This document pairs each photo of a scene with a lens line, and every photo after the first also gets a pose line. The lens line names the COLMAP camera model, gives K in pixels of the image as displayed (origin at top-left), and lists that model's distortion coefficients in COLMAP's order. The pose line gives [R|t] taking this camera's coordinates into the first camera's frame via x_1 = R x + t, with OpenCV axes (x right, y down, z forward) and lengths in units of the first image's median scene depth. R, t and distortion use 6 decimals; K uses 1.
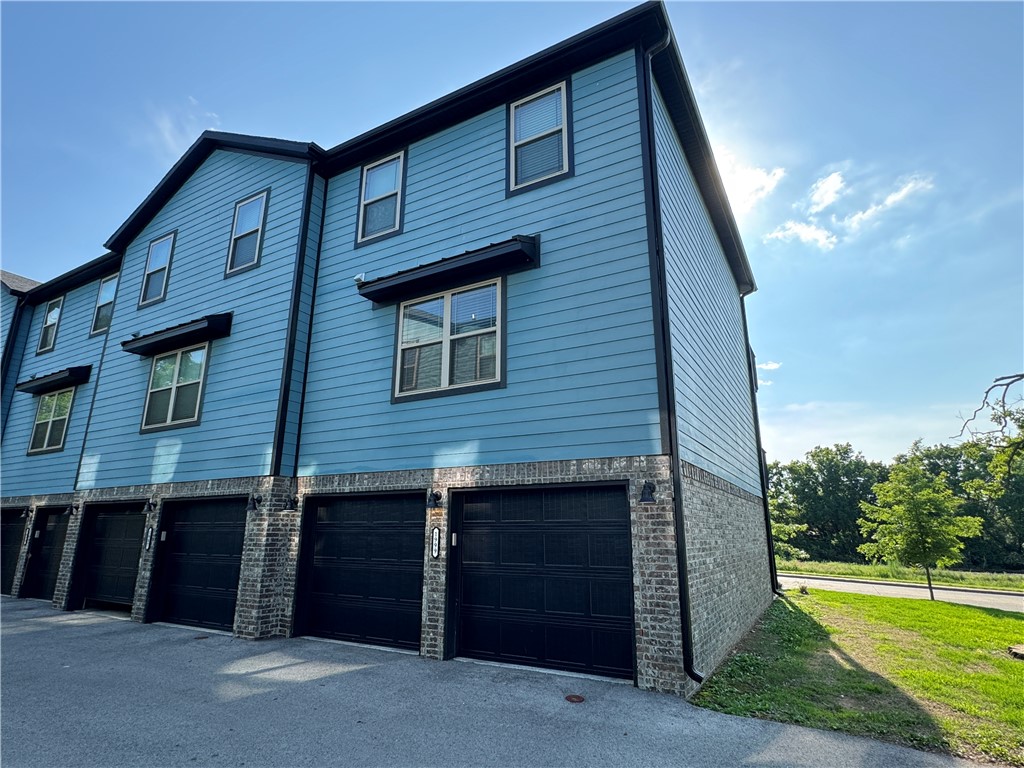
lens RADIAL K [[550.4, 0, 512.0], [0, 550.4, 384.0], [0, 0, 1]] dist [0.000066, -0.000001]
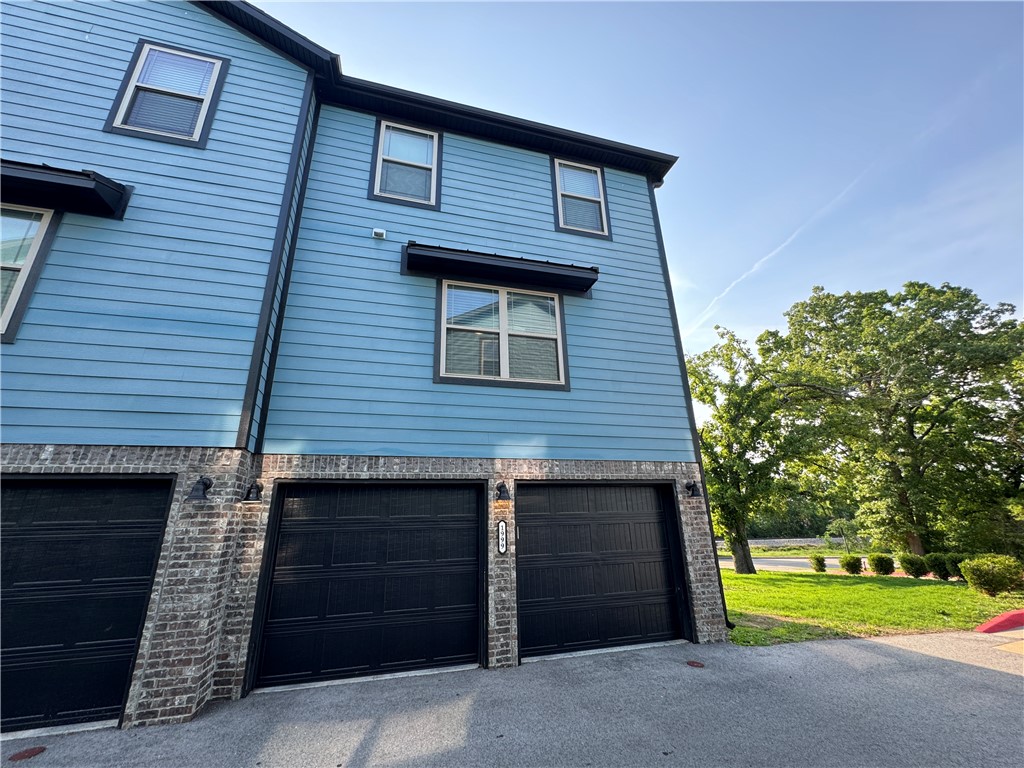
lens RADIAL K [[408.0, 0, 512.0], [0, 408.0, 384.0], [0, 0, 1]] dist [-0.000499, -0.000290]
pose [[0.704170, 0.208116, 0.678847, -0.626577], [-0.158737, 0.978023, -0.135178, 0.116754], [-0.692060, -0.012570, 0.721730, 0.460627]]
